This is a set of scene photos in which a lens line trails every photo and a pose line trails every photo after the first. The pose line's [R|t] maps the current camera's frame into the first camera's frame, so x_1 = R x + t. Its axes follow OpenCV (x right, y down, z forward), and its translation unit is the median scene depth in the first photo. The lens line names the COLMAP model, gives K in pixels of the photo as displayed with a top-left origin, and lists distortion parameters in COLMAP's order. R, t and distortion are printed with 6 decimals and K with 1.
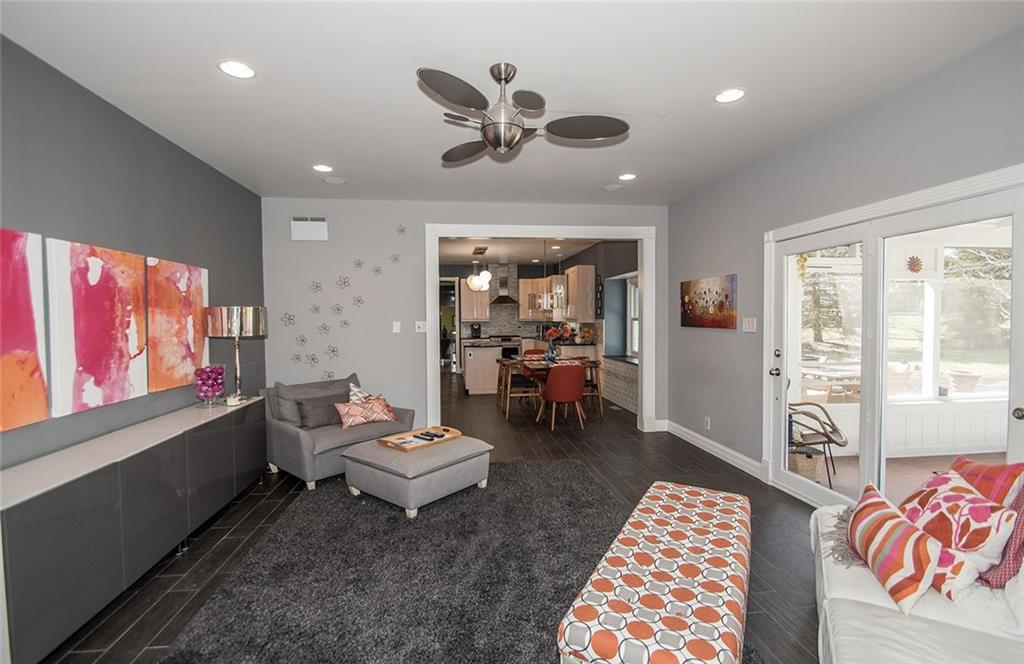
lens RADIAL K [[455.0, 0, 512.7], [0, 455.0, 328.8], [0, 0, 1]] dist [-0.000876, -0.000084]
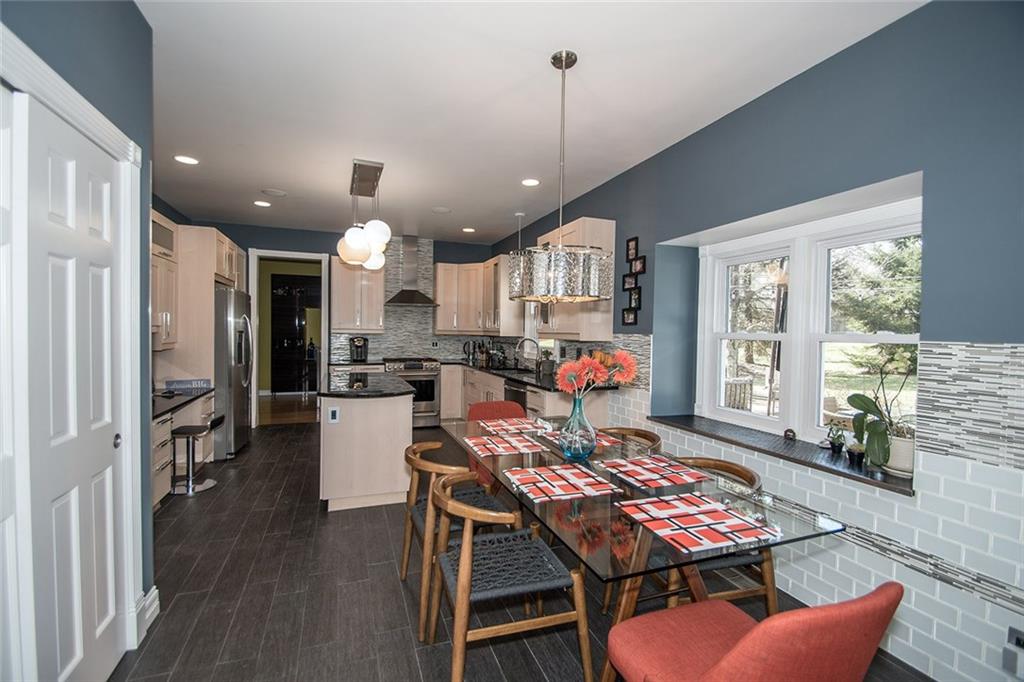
lens RADIAL K [[448.3, 0, 511.2], [0, 448.3, 339.5], [0, 0, 1]] dist [-0.001909, -0.003696]
pose [[0.973902, 0.019364, 0.226143, -0.022512], [-0.017971, 0.999805, -0.008217, -0.006771], [-0.226258, 0.003939, 0.974059, 0.421179]]
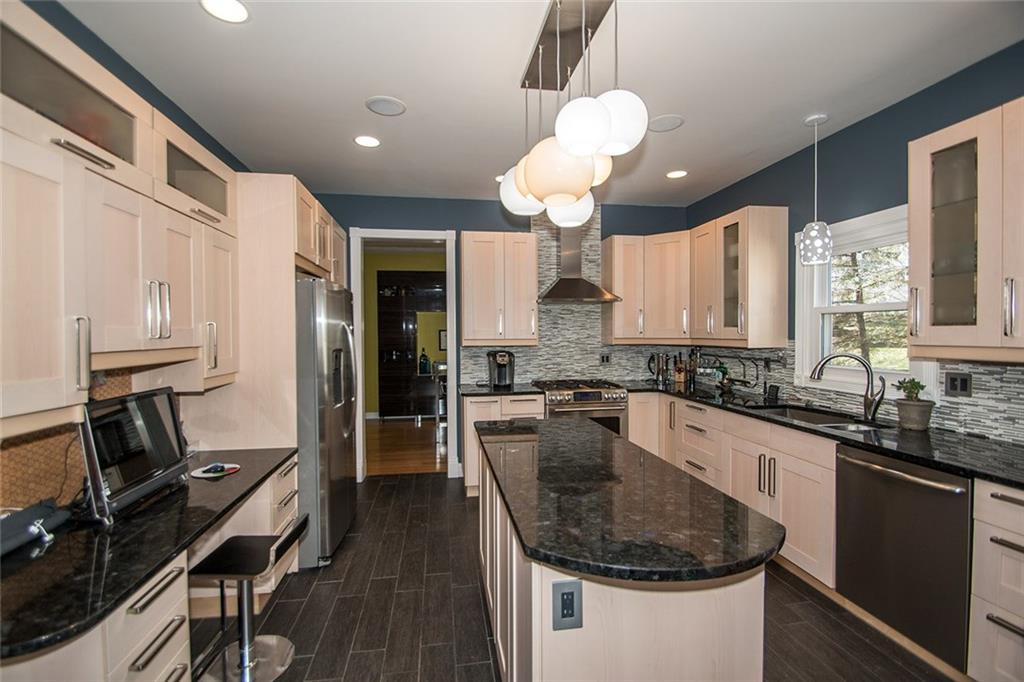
lens RADIAL K [[448.3, 0, 509.0], [0, 448.3, 336.7], [0, 0, 1]] dist [-0.001909, -0.003696]
pose [[0.999594, 0.002242, 0.028399, -0.086022], [-0.001835, 0.999896, -0.014329, -0.017480], [-0.028429, 0.014271, 0.999494, 0.634339]]
